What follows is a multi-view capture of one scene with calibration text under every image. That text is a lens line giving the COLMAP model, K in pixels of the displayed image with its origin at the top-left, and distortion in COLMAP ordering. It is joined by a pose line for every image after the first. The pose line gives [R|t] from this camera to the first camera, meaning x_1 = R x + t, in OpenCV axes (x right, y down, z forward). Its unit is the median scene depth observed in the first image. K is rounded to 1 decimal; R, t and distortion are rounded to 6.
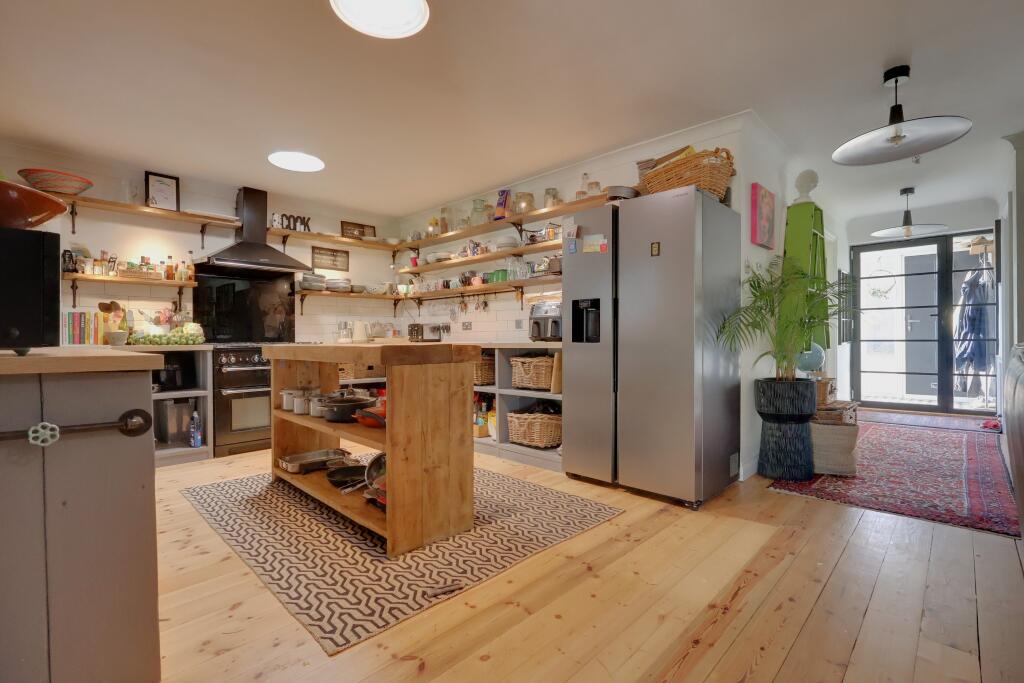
lens RADIAL K [[472.2, 0, 510.0], [0, 472.2, 339.1], [0, 0, 1]] dist [-0.000512, -0.000100]
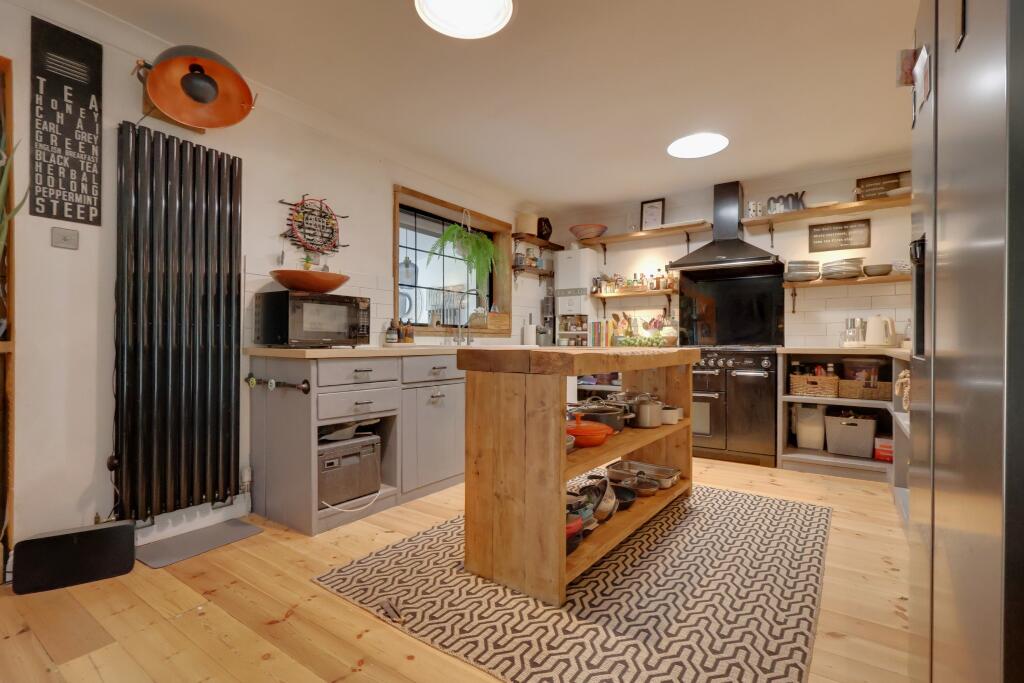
lens RADIAL K [[472.2, 0, 511.8], [0, 472.2, 340.7], [0, 0, 1]] dist [-0.000512, -0.000100]
pose [[0.155520, 0.004696, -0.987822, 0.388011], [-0.004990, 0.999980, 0.003968, -0.004708], [0.987820, 0.004312, 0.155541, 0.511992]]
